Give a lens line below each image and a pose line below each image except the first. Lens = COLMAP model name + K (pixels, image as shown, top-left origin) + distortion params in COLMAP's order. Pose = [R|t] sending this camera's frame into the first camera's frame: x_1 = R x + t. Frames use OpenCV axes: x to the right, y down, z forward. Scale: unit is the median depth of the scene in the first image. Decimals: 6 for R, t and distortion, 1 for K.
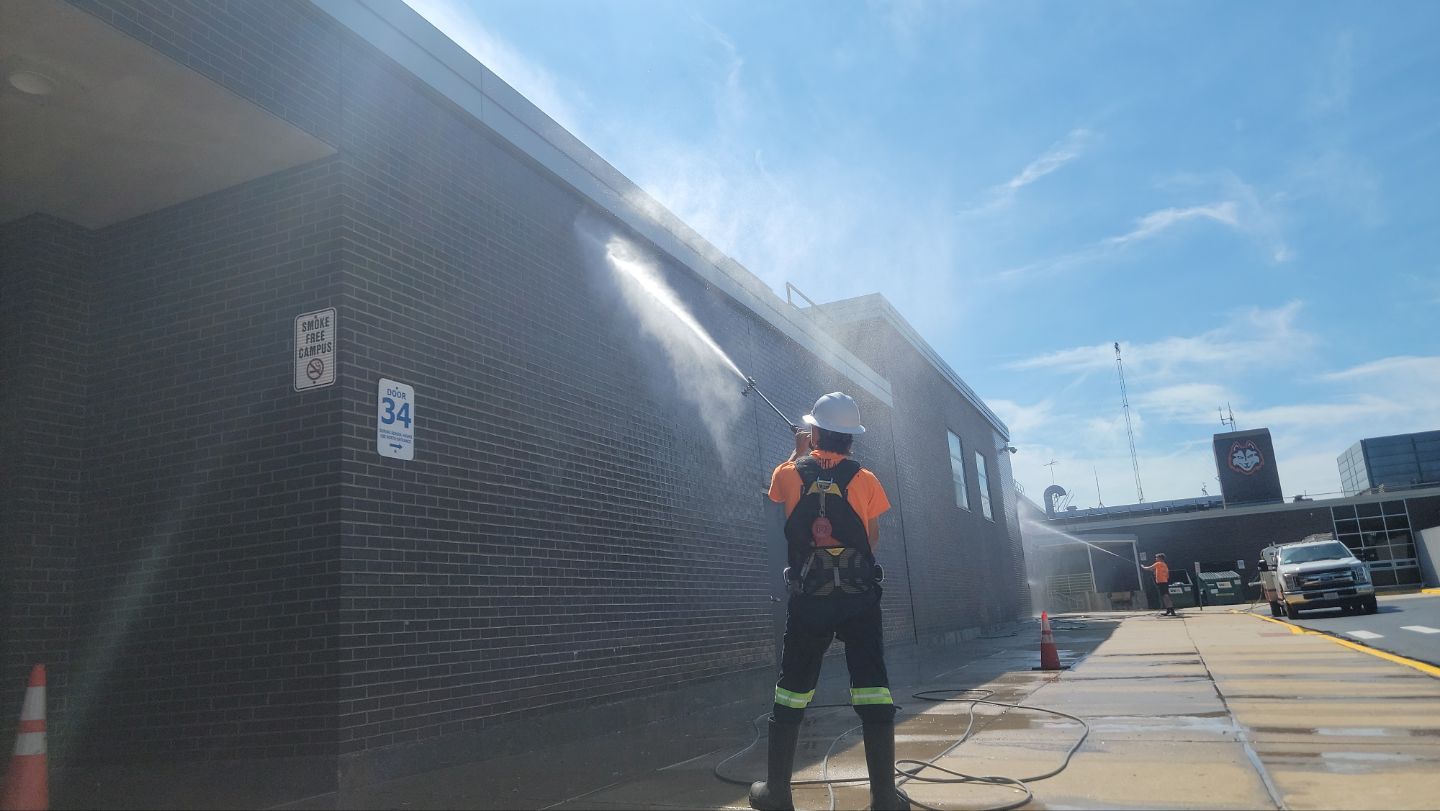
lens RADIAL K [[998.6, 0, 729.0], [0, 998.6, 411.3], [0, 0, 1]] dist [0.078451, -0.071188]
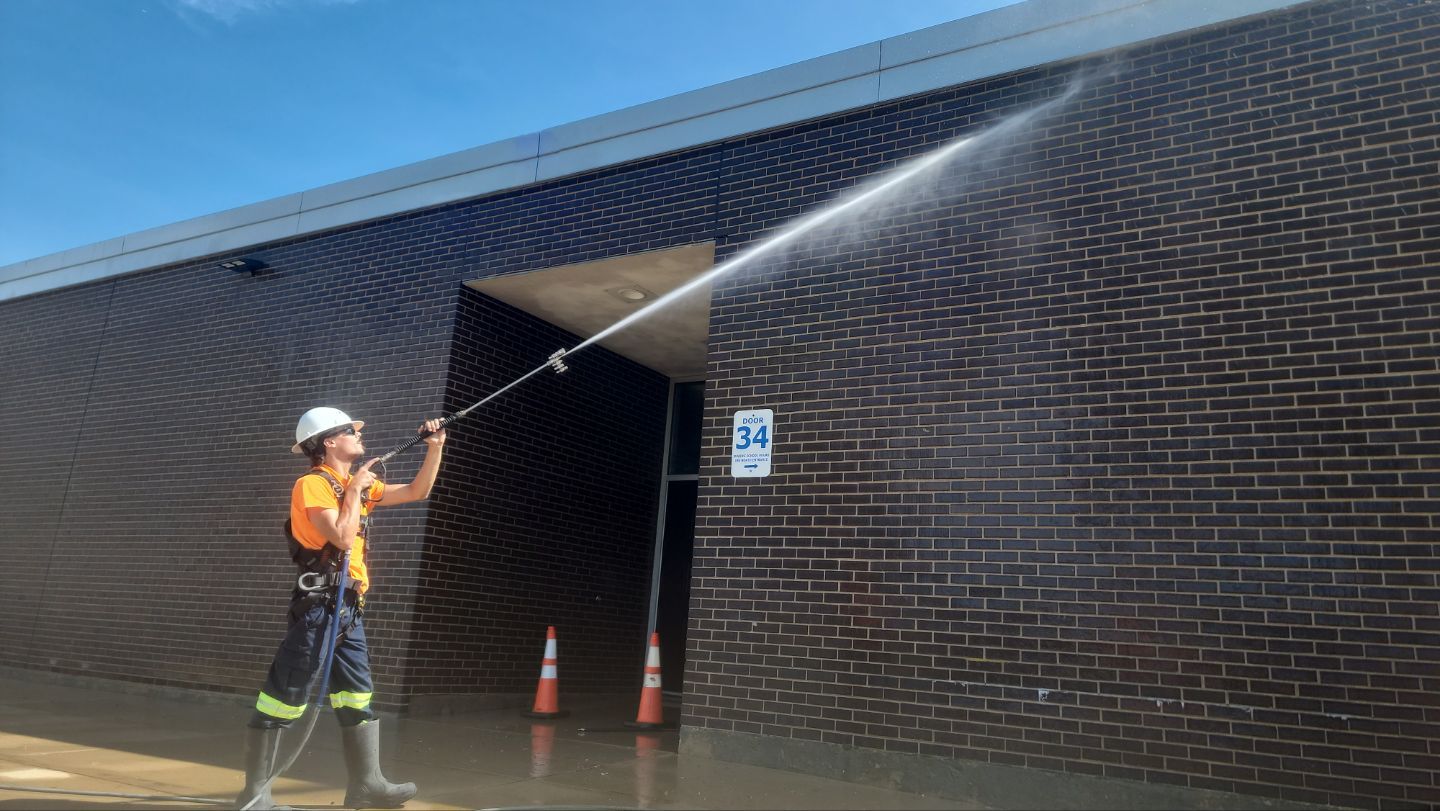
lens RADIAL K [[998.6, 0, 729.0], [0, 998.6, 411.3], [0, 0, 1]] dist [0.078451, -0.071188]
pose [[-0.126640, -0.176292, -0.976157, 0.711596], [0.146564, 0.969954, -0.194186, 0.172405], [0.981061, -0.167662, -0.096997, 0.999336]]
